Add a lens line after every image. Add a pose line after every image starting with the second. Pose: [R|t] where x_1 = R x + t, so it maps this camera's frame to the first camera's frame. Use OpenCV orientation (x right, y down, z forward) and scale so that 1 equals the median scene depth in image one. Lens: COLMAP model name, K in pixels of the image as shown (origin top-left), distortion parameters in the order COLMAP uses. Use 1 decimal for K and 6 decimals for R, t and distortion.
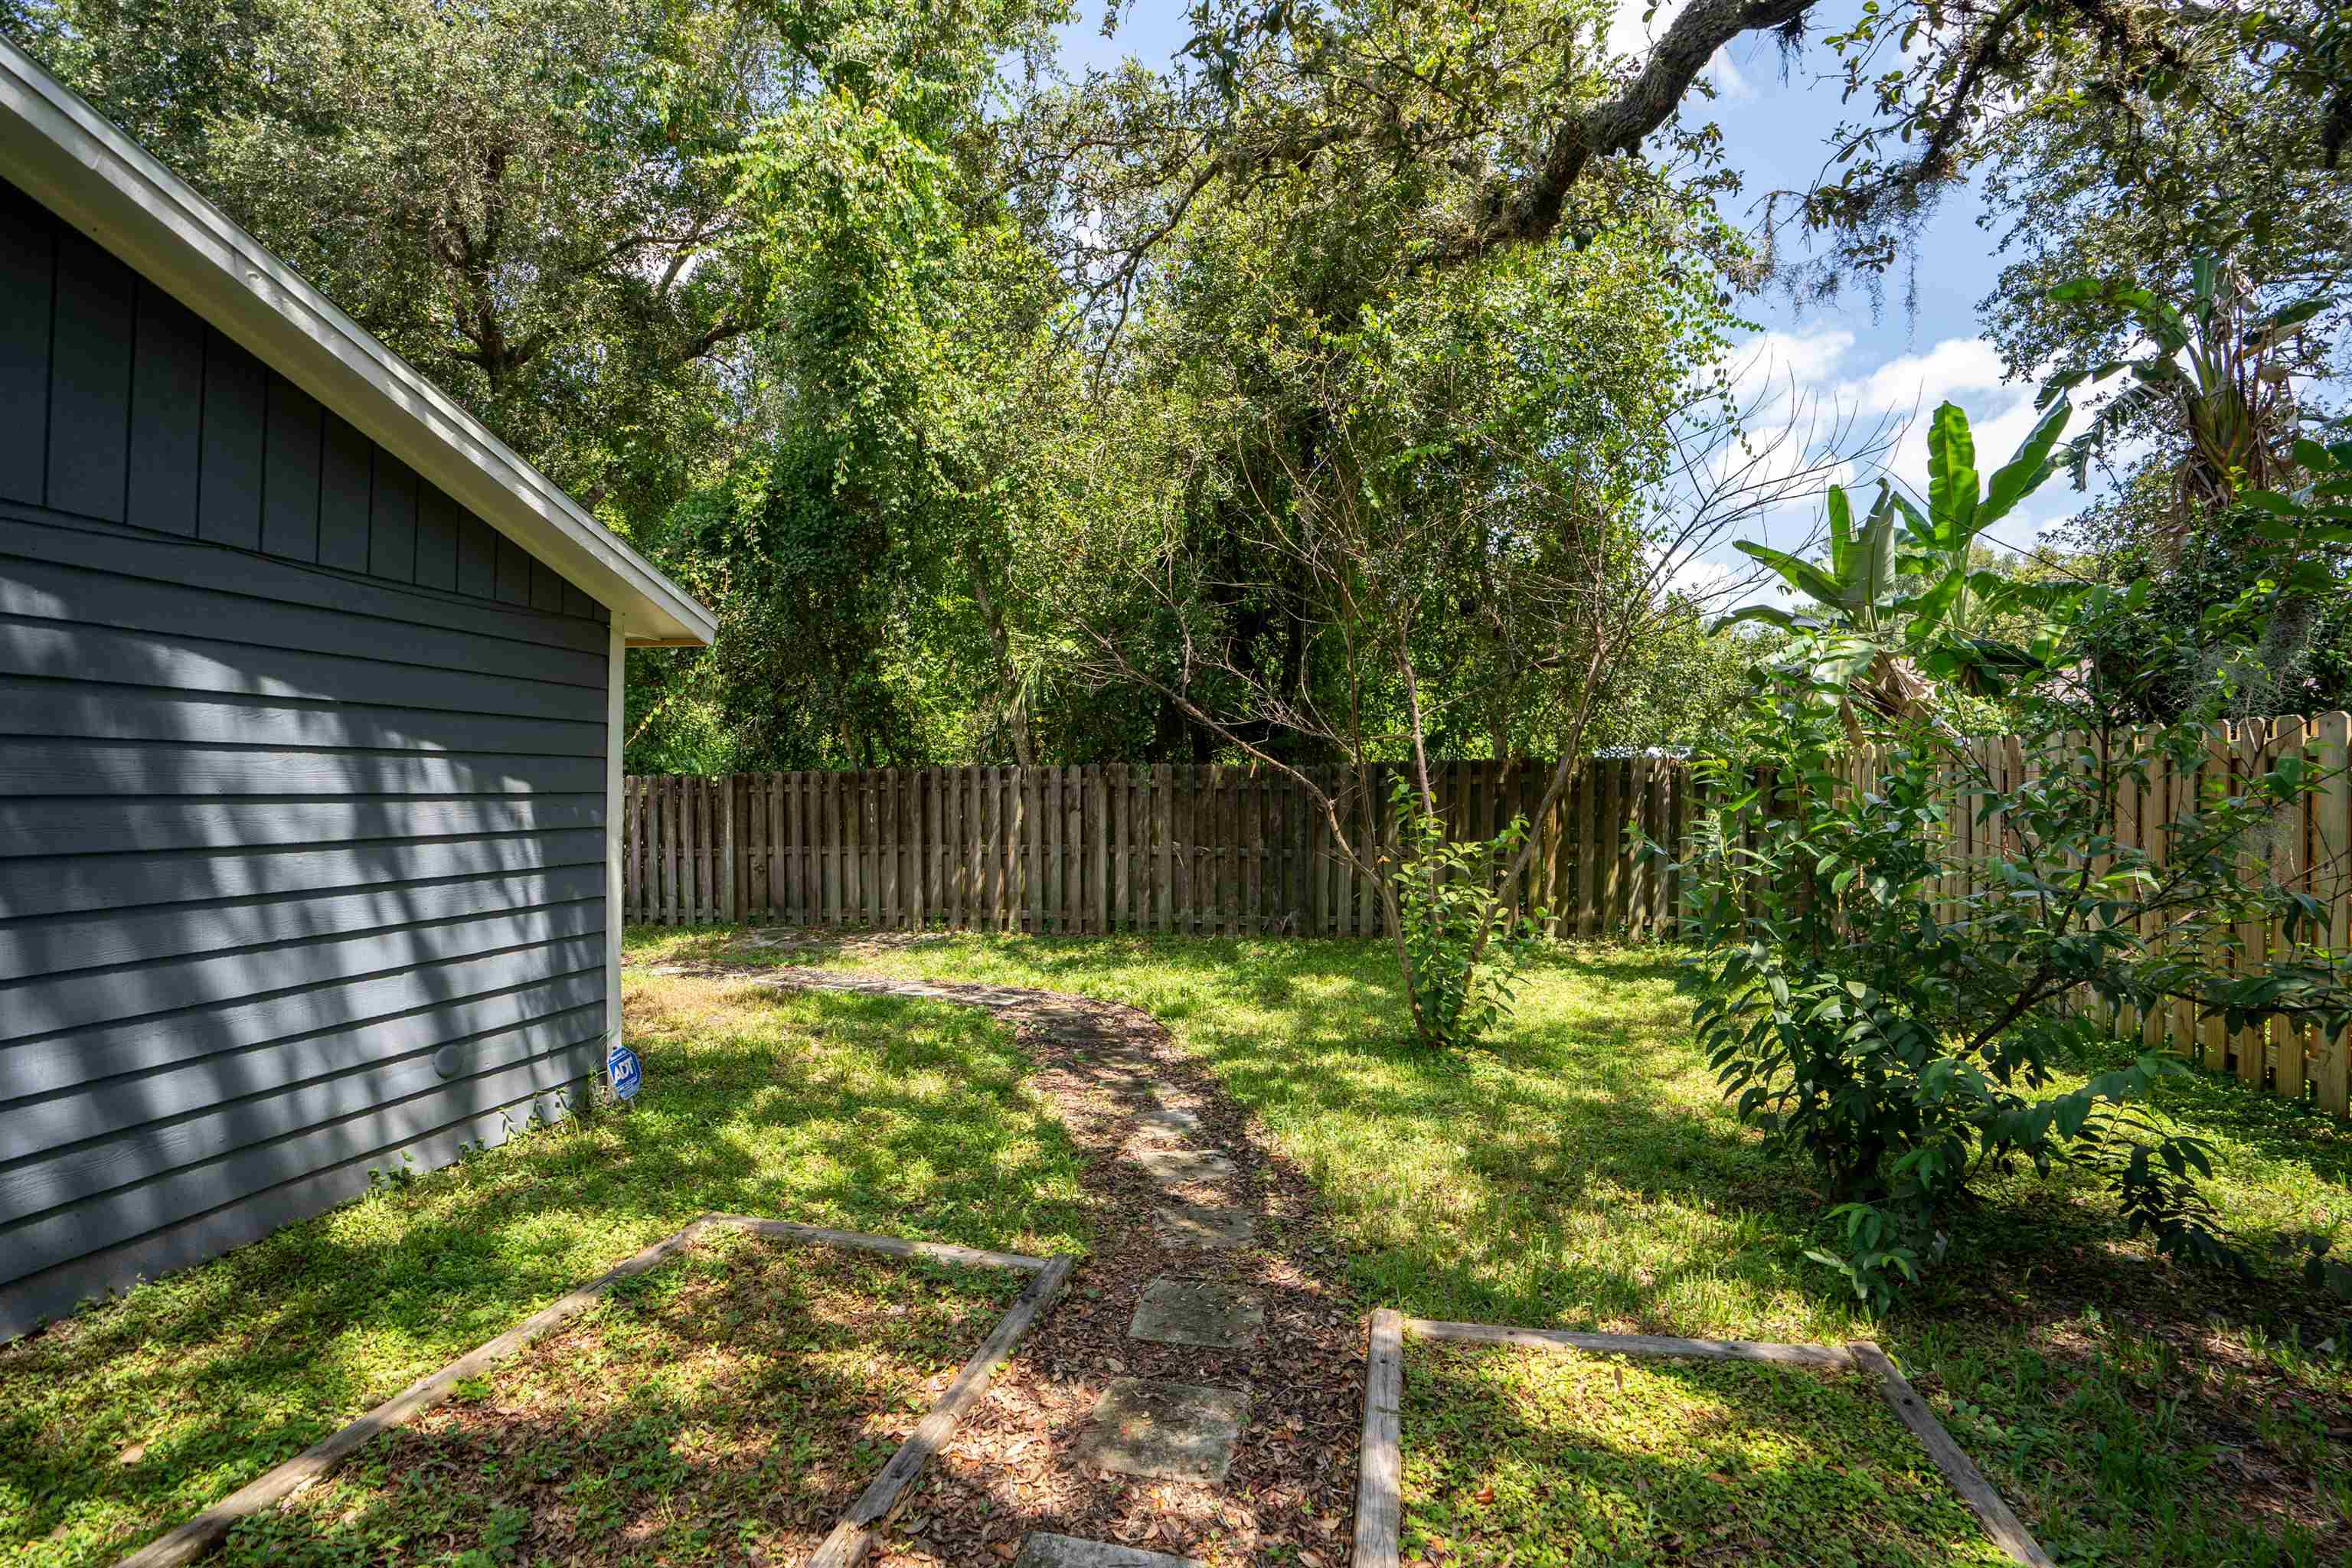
lens RADIAL K [[1093.0, 0, 1174.0], [0, 1093.0, 785.1], [0, 0, 1]] dist [-0.010463, 0.003611]
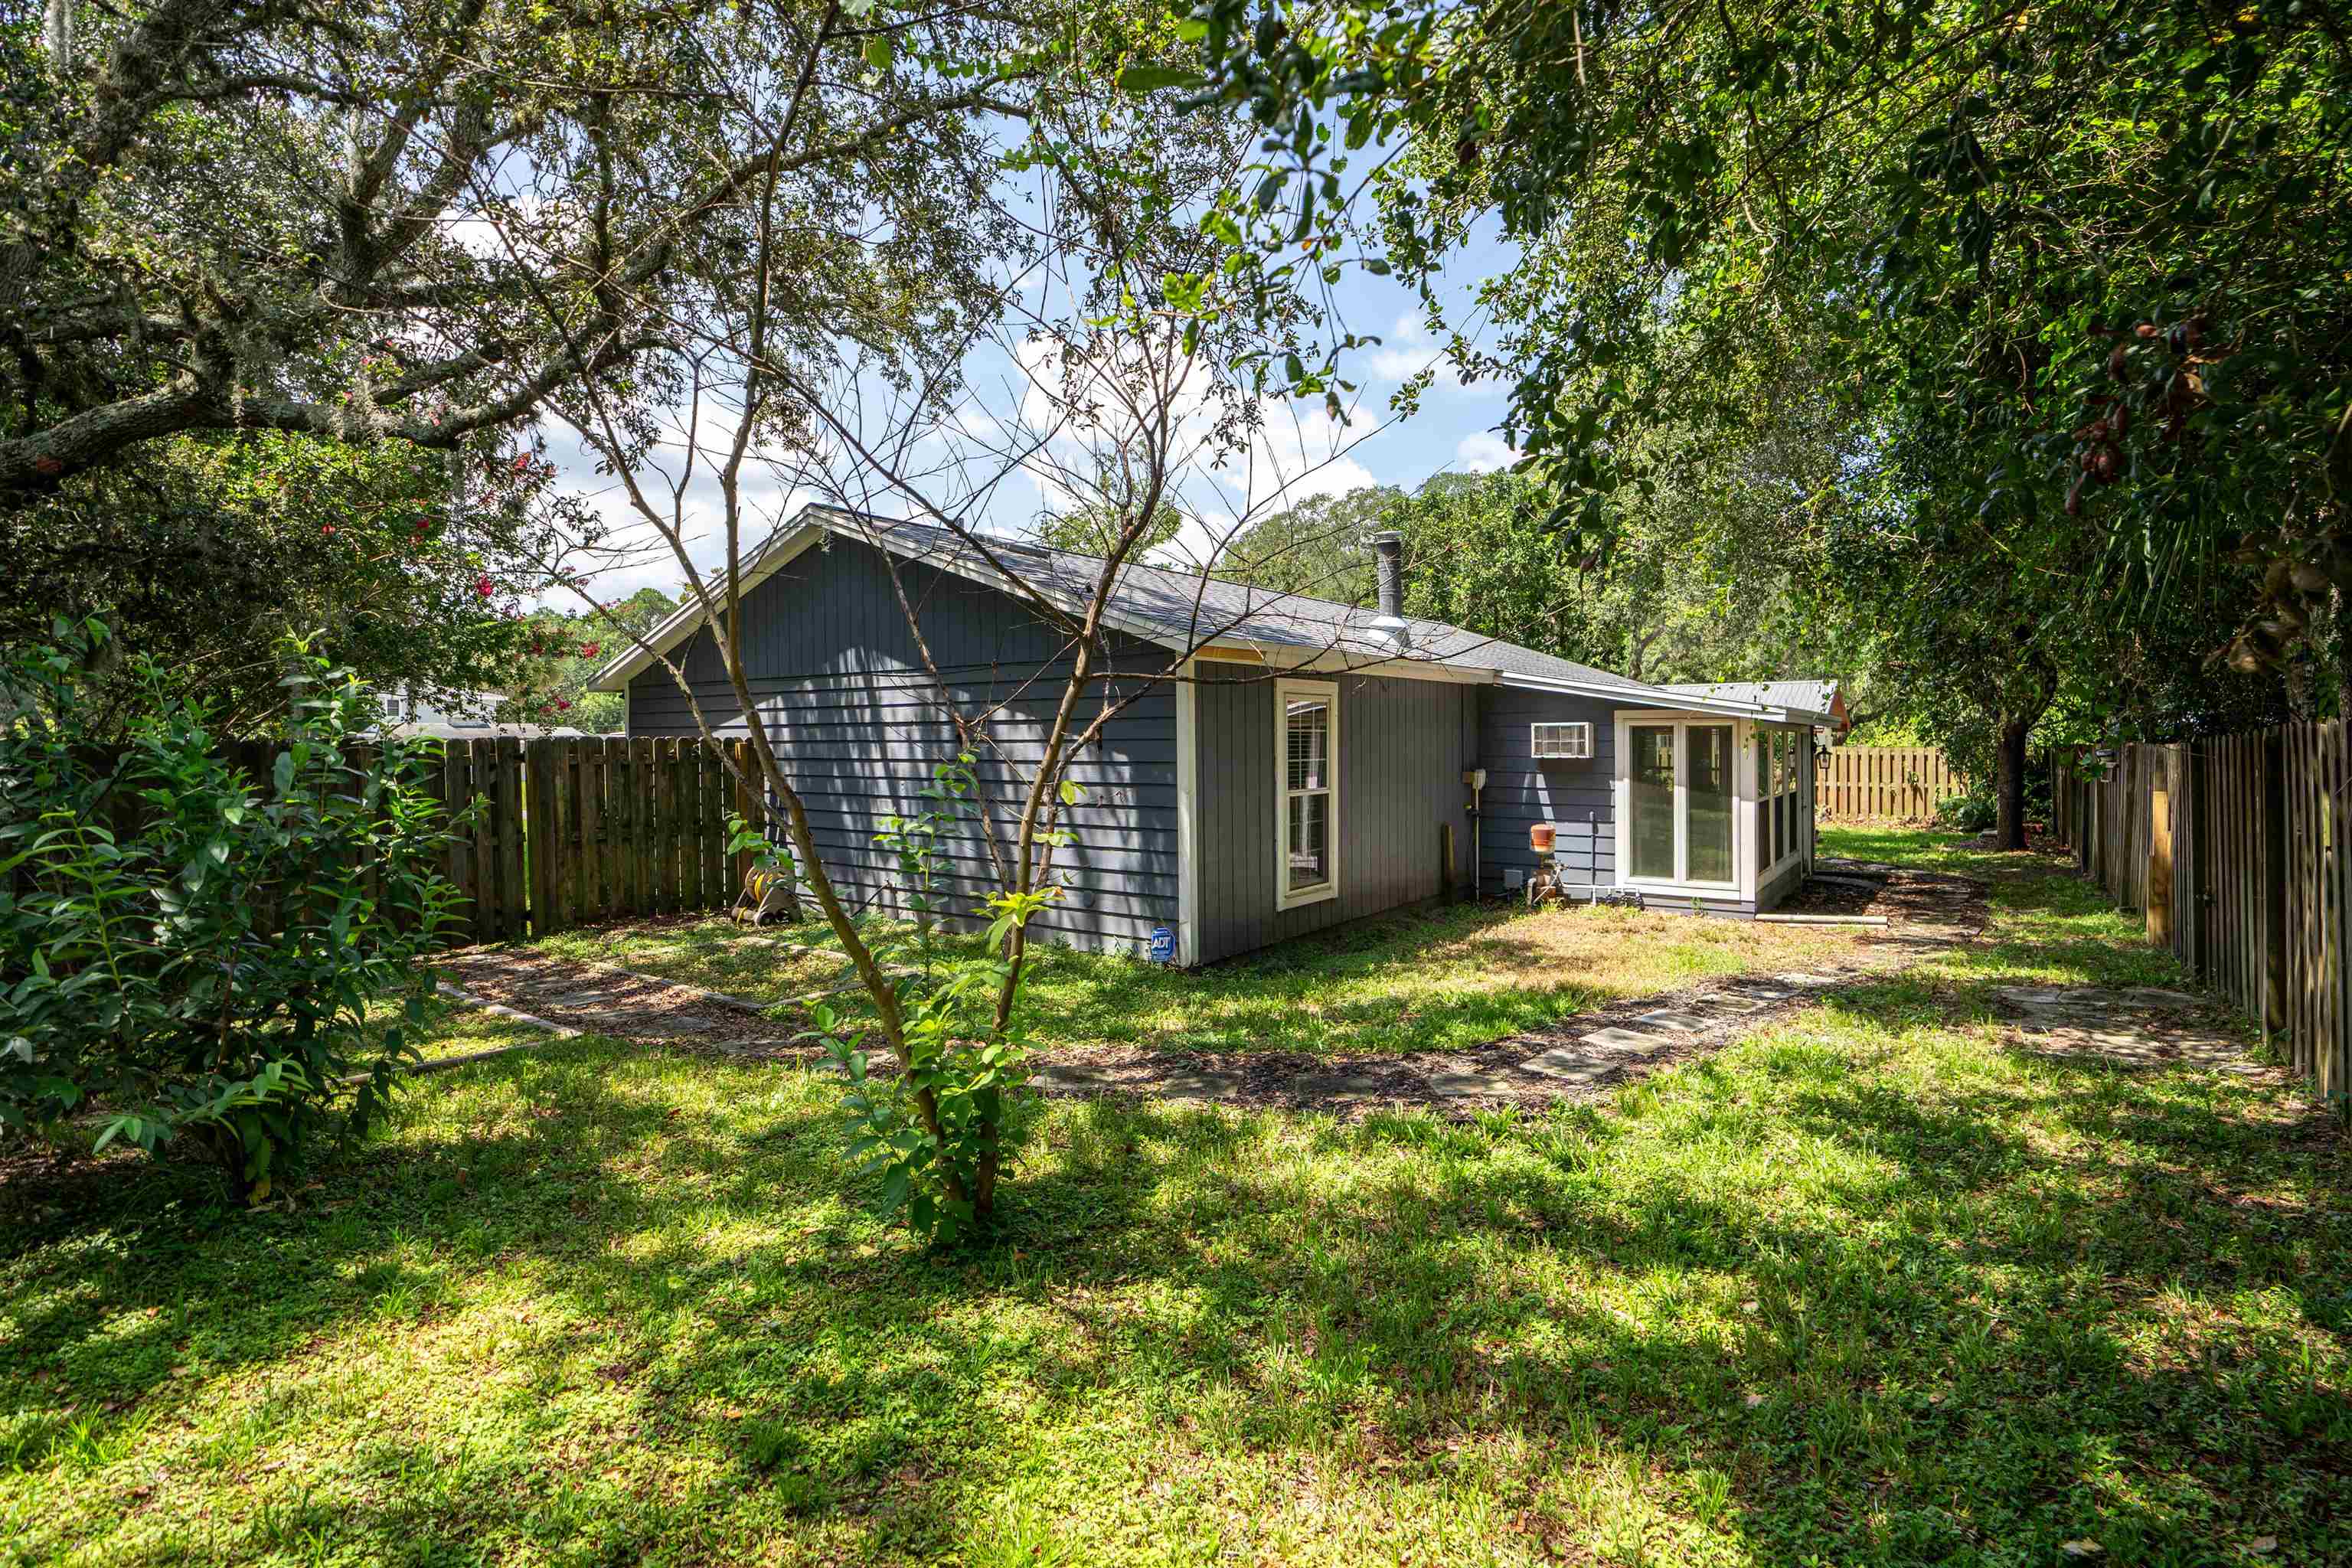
lens RADIAL K [[1093.0, 0, 1176.6], [0, 1093.0, 764.0], [0, 0, 1]] dist [-0.010463, 0.003611]
pose [[-0.430099, -0.006596, -0.902758, 1.006313], [-0.009959, 0.999947, -0.002562, 0.015926], [0.902727, 0.007888, -0.430142, 1.933960]]
